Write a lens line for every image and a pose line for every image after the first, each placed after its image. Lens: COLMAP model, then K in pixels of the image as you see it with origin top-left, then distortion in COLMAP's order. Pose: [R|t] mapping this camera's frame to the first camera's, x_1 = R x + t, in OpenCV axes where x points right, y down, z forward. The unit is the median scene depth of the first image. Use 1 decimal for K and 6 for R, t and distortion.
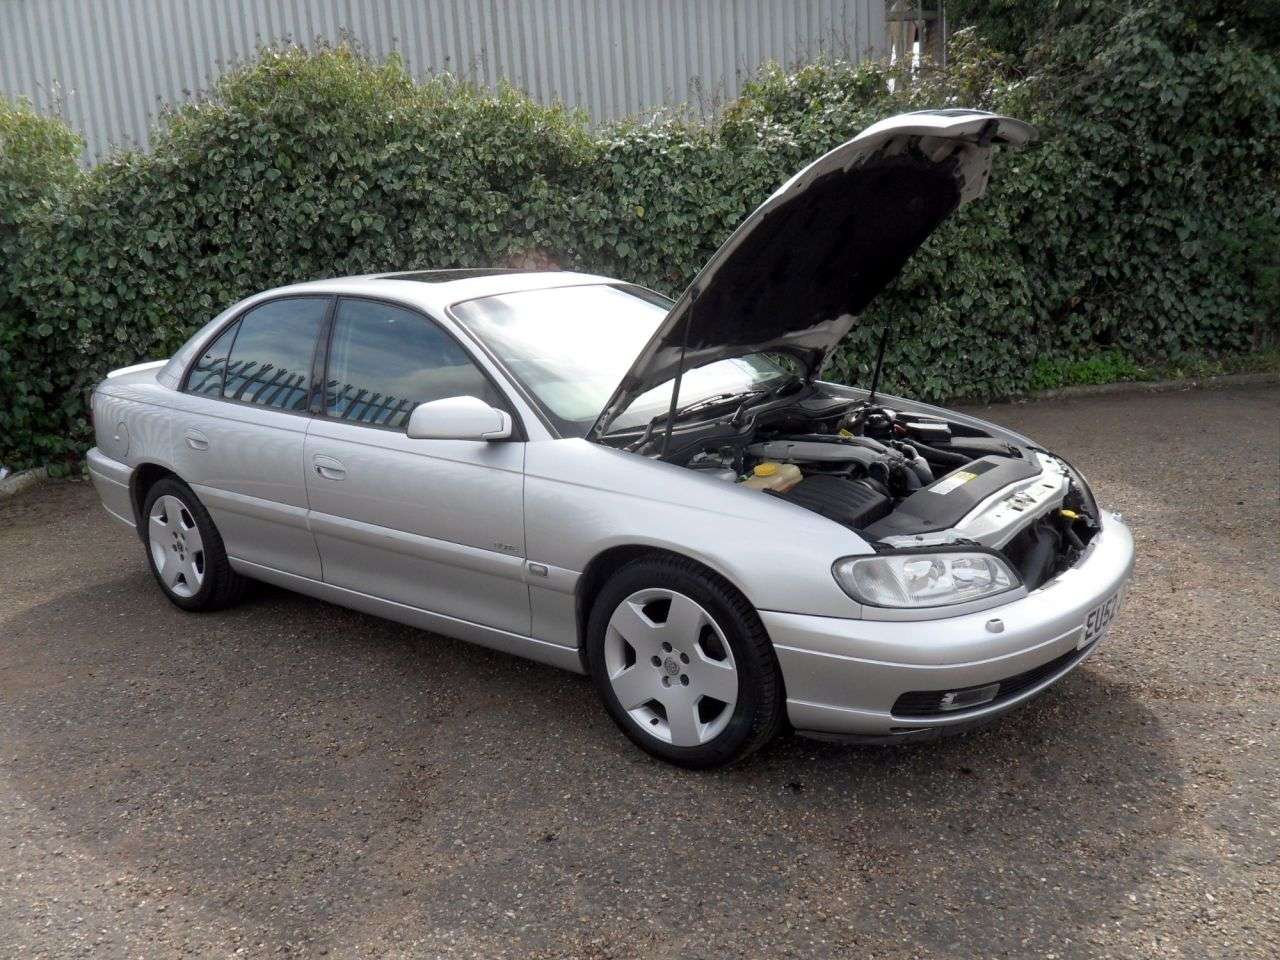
lens RADIAL K [[1076.7, 0, 632.7], [0, 1076.7, 472.6], [0, 0, 1]] dist [0.026754, -0.071587]
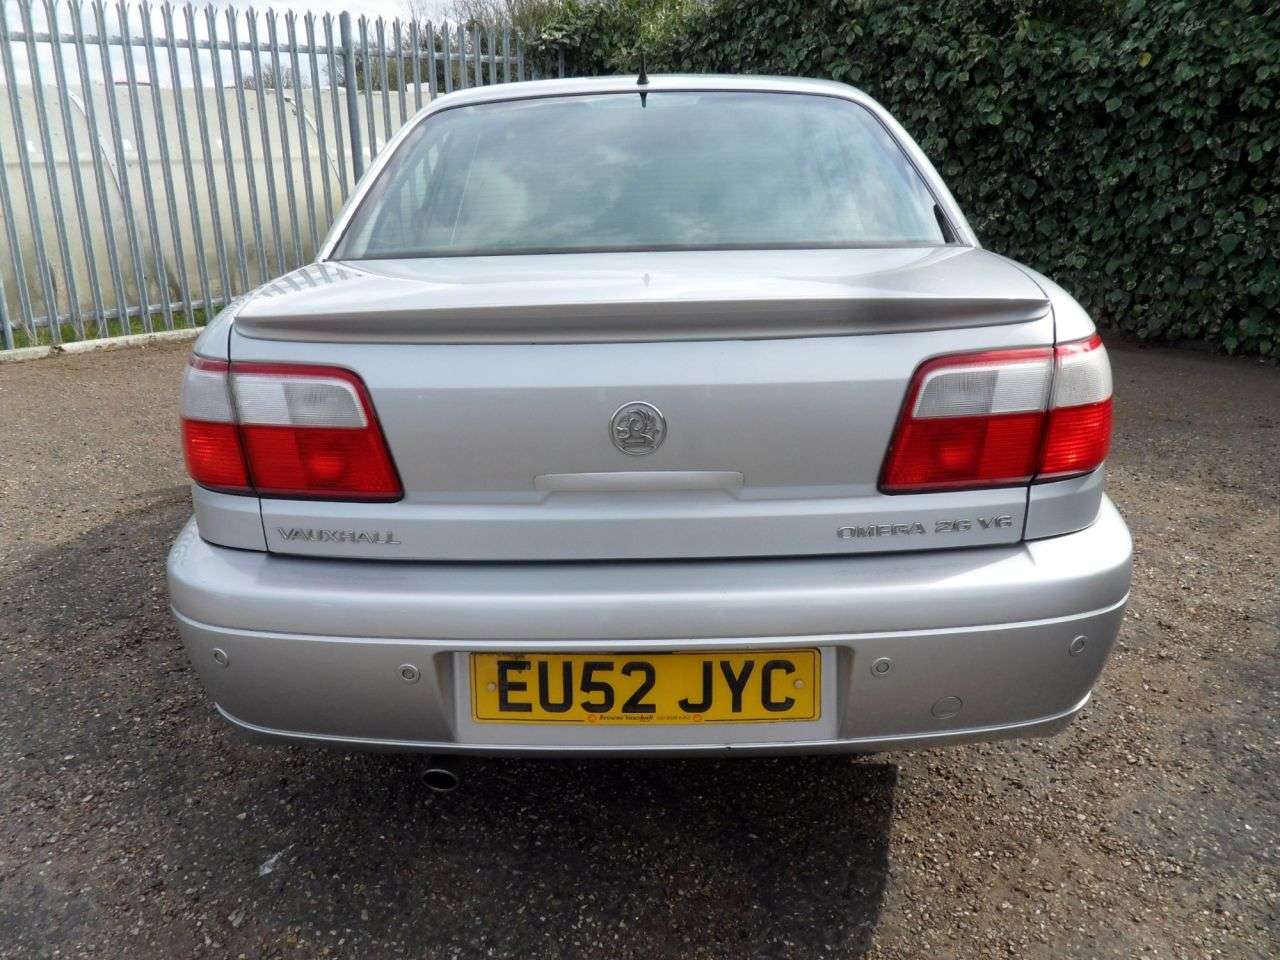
lens RADIAL K [[1053.8, 0, 620.4], [0, 1053.8, 478.7], [0, 0, 1]] dist [0.005603, -0.050455]
pose [[0.628446, 0.284025, -0.724145, 0.400946], [-0.191000, 0.958797, 0.210302, -0.038934], [0.754039, 0.006148, 0.656801, 0.220999]]
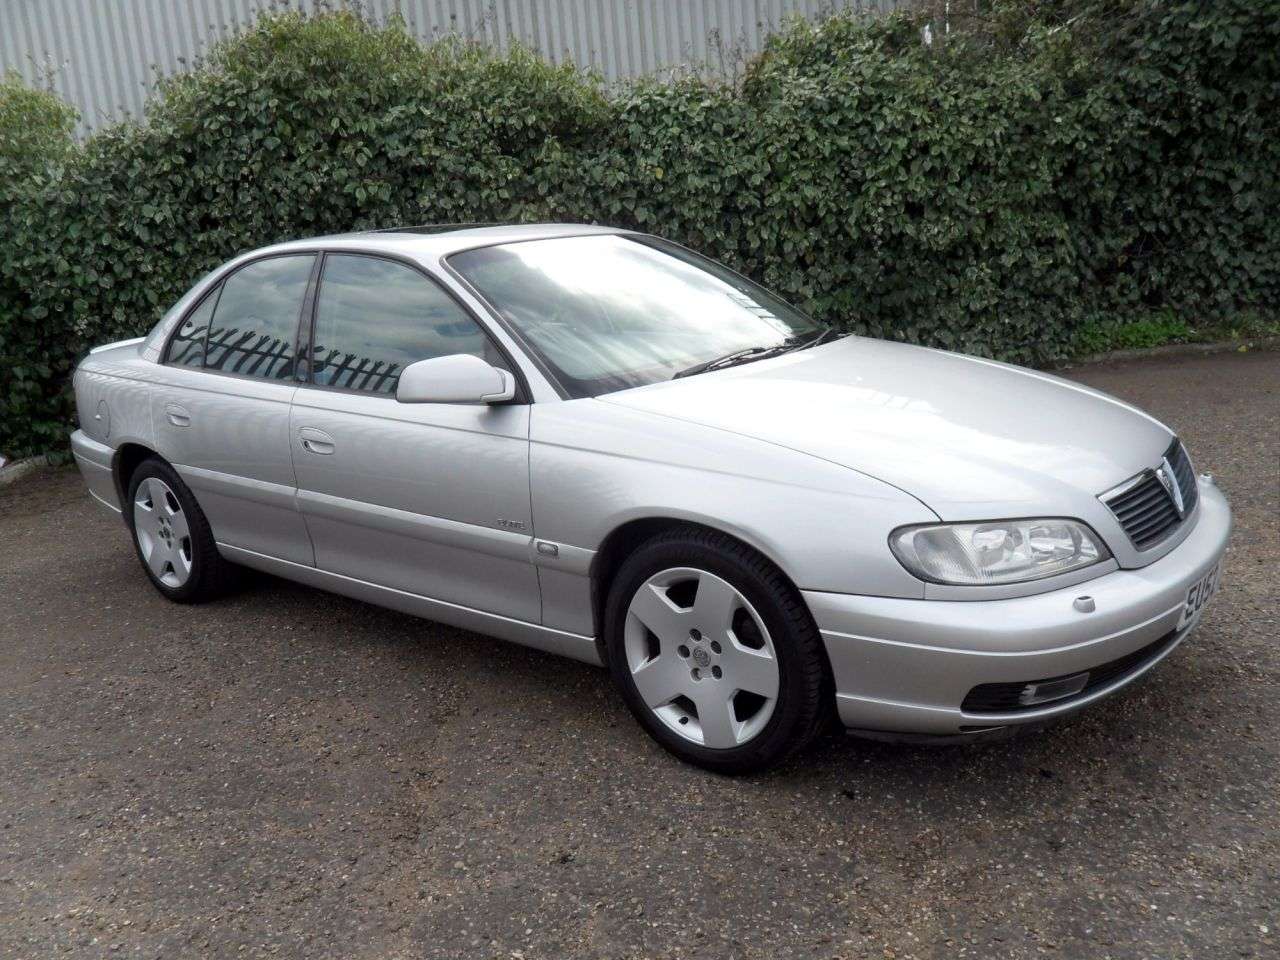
lens RADIAL K [[1076.7, 0, 632.7], [0, 1076.7, 472.6], [0, 0, 1]] dist [0.026754, -0.071587]
pose [[0.999552, -0.018584, -0.023455, 0.001119], [0.018911, 0.999726, 0.013764, 0.006831], [0.023193, -0.014201, 0.999630, 0.050272]]
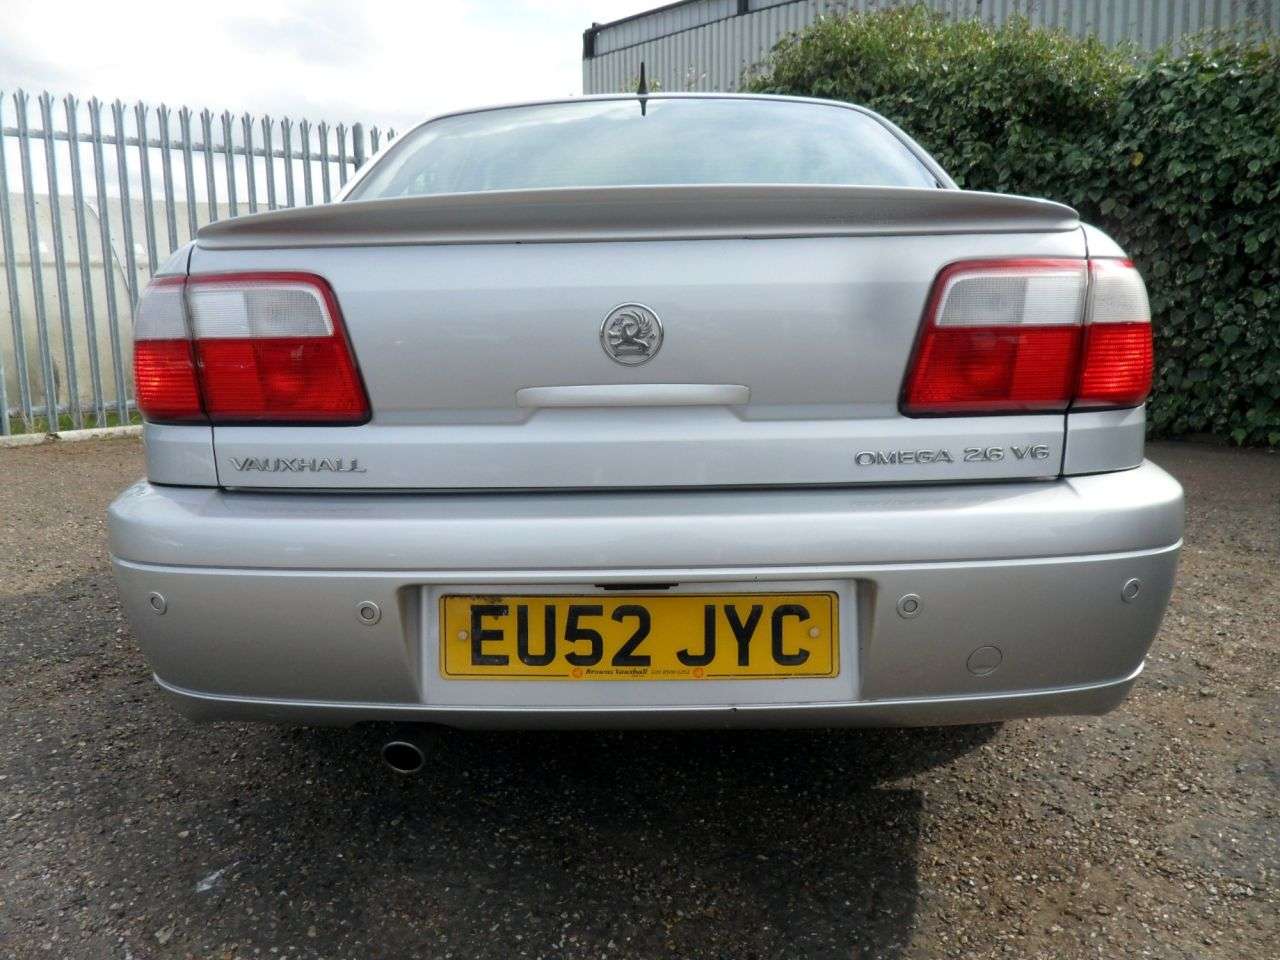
lens RADIAL K [[1050.7, 0, 621.9], [0, 1050.7, 478.7], [0, 0, 1]] dist [0.002601, -0.052404]
pose [[0.625826, 0.191469, -0.756096, 0.395674], [-0.198744, 0.976548, 0.082793, -0.000700], [0.754216, 0.098455, 0.649203, 0.237580]]
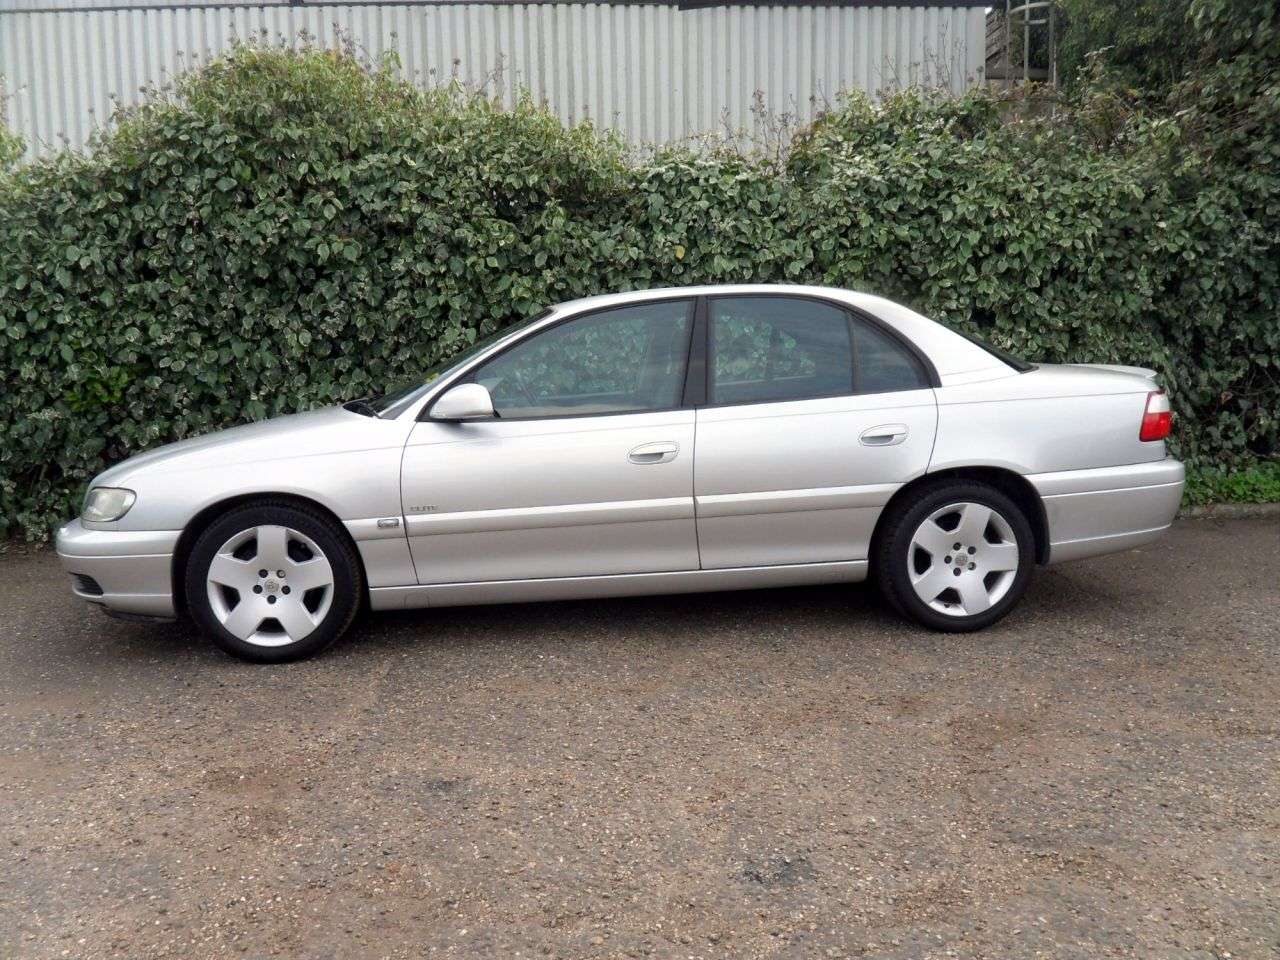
lens RADIAL K [[1070.2, 0, 633.6], [0, 1070.2, 479.1], [0, 0, 1]] dist [0.013877, -0.055130]
pose [[0.996786, 0.055344, -0.057923, 0.027770], [-0.059973, 0.994867, -0.081499, -0.009835], [0.053115, 0.084710, 0.994989, 0.227740]]
